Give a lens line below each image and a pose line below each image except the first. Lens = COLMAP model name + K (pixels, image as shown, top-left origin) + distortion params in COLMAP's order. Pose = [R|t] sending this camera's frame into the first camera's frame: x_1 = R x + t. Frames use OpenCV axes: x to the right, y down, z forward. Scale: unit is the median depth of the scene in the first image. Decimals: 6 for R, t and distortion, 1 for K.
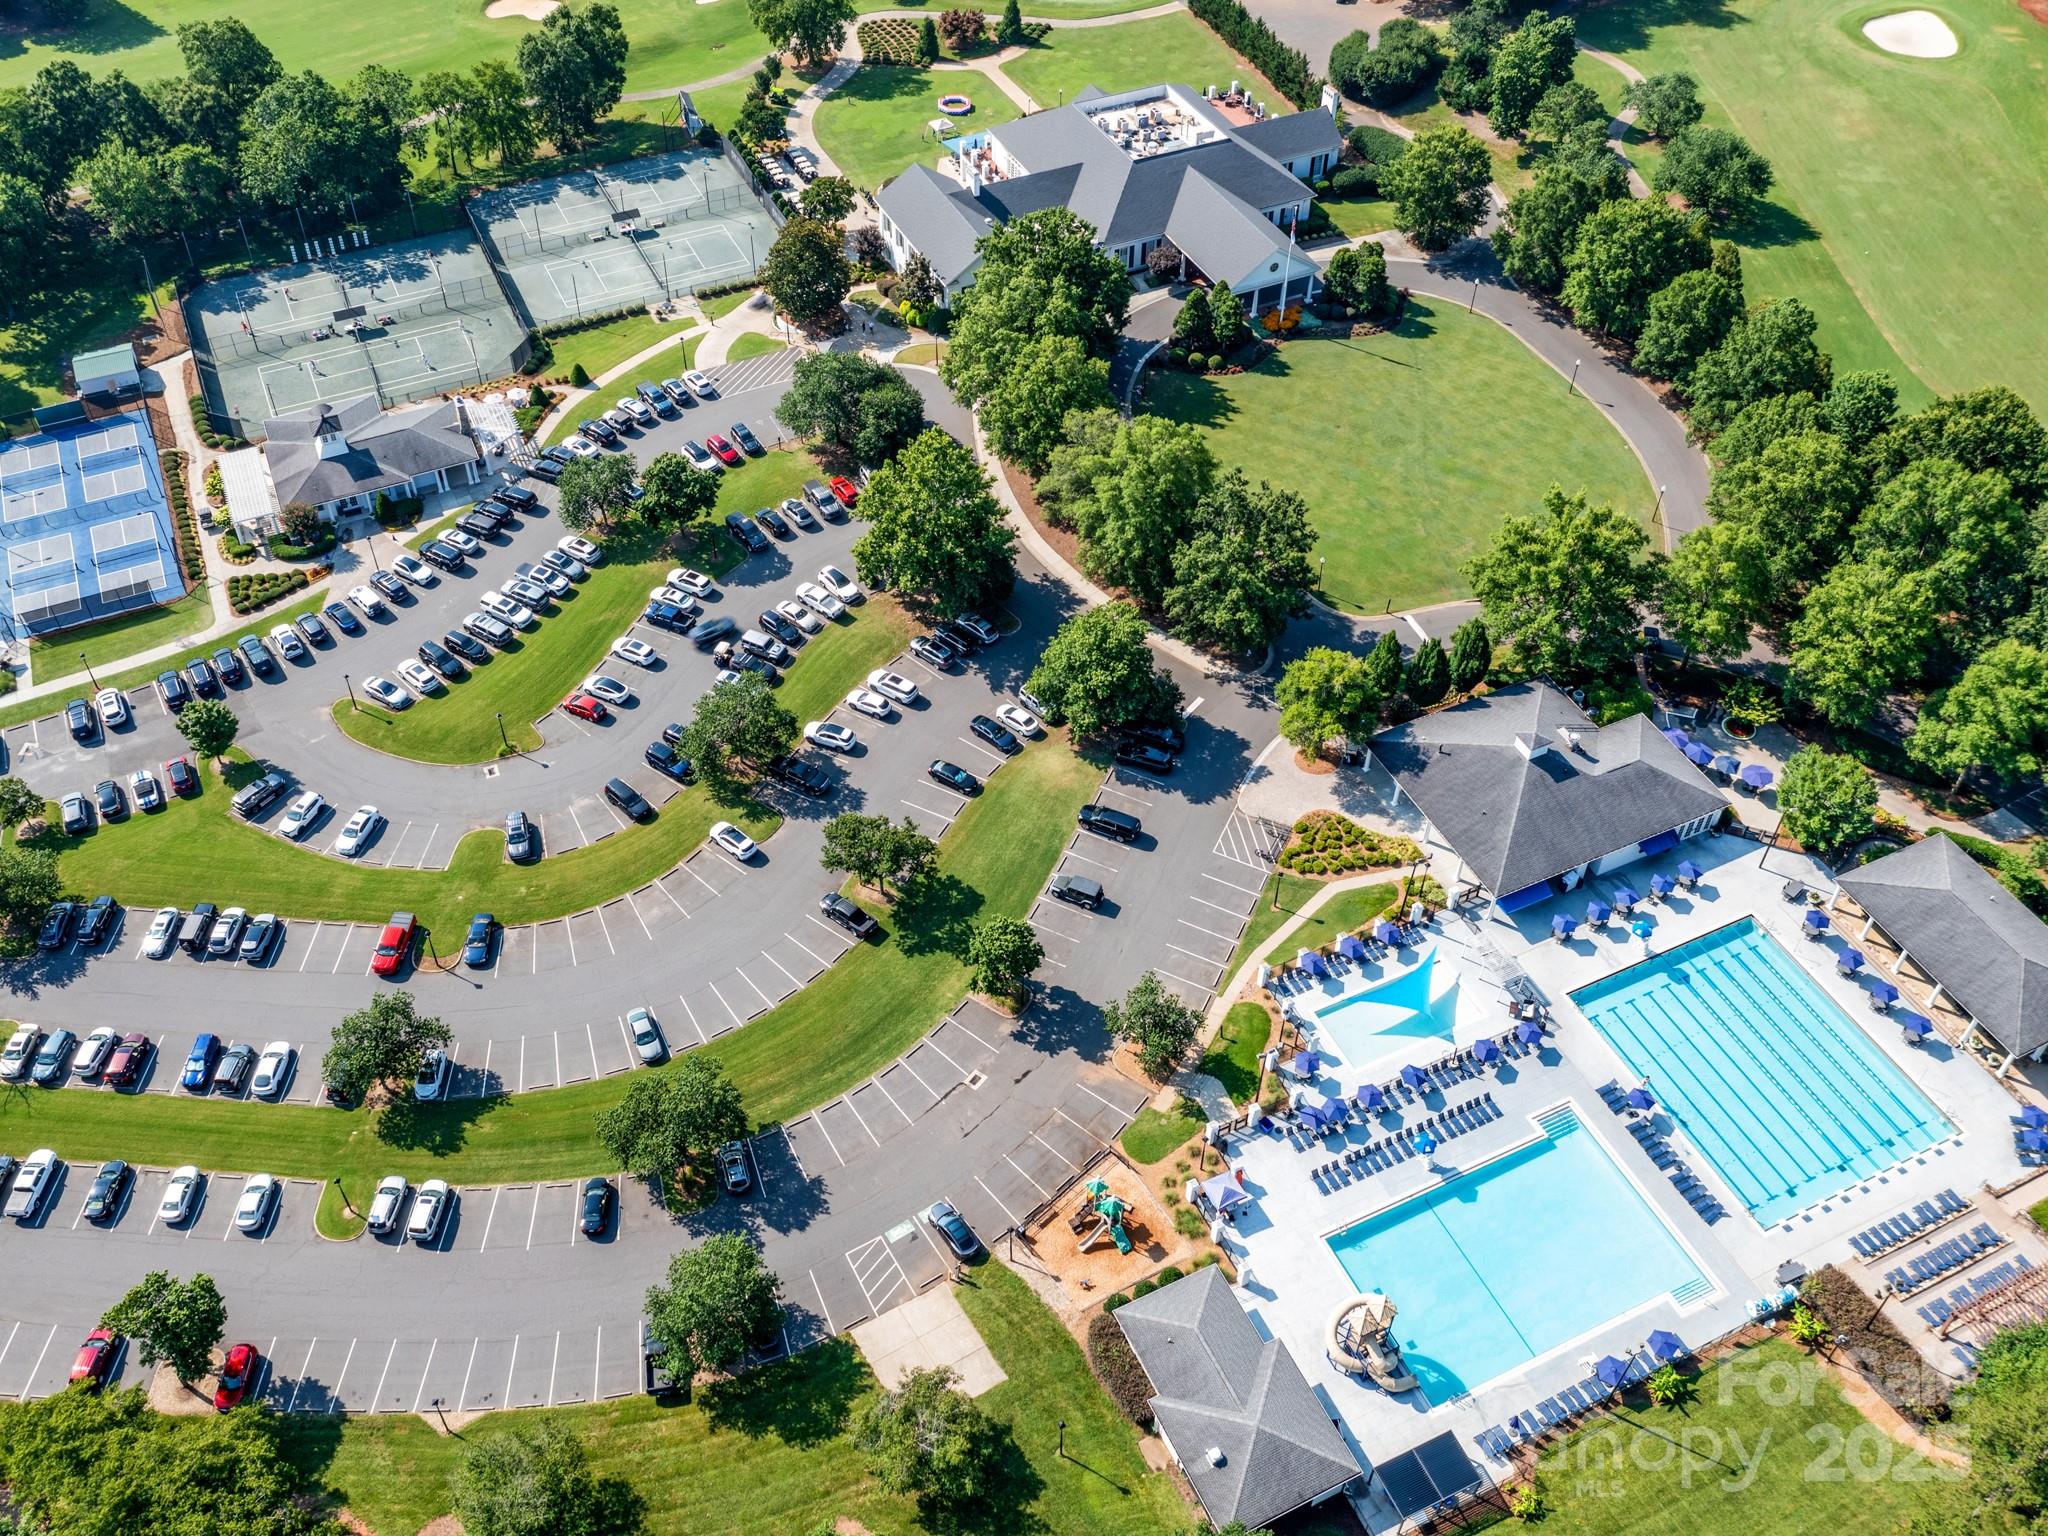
lens RADIAL K [[1859.5, 0, 1034.5], [0, 1859.5, 769.1], [0, 0, 1]] dist [-0.014789, 0.019247]
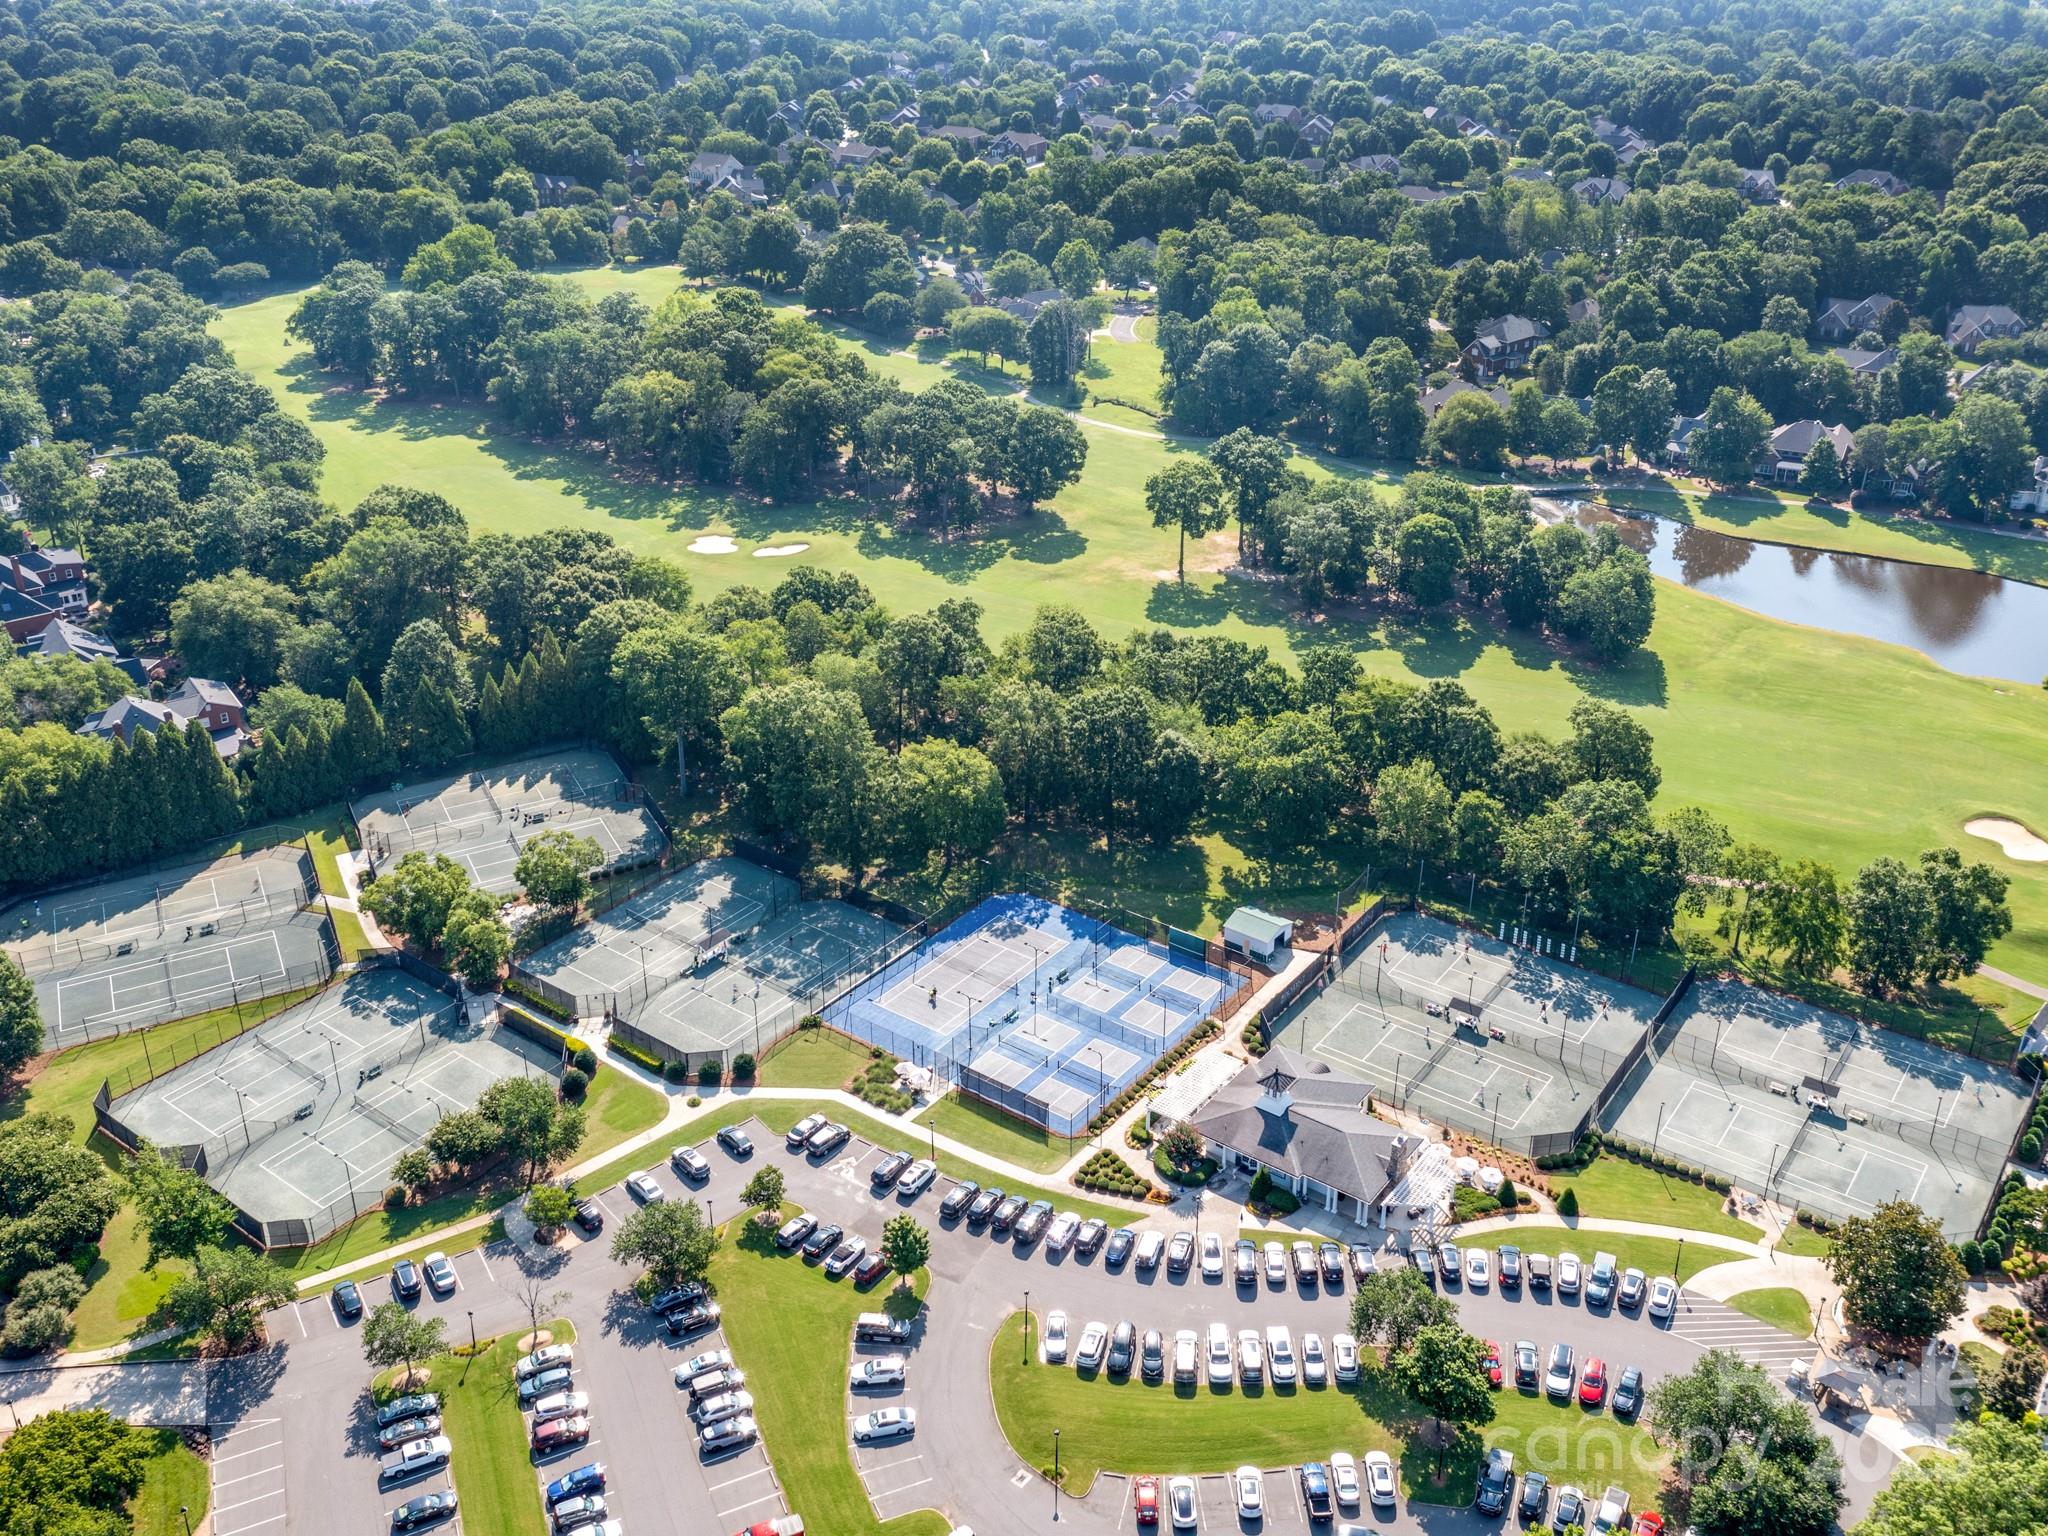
lens RADIAL K [[1859.5, 0, 1034.5], [0, 1859.5, 769.1], [0, 0, 1]] dist [-0.014789, 0.019247]
pose [[0.452118, 0.388825, -0.802748, 0.243842], [-0.620626, 0.783534, 0.029974, -0.251671], [0.640635, 0.484654, 0.595565, 0.280341]]
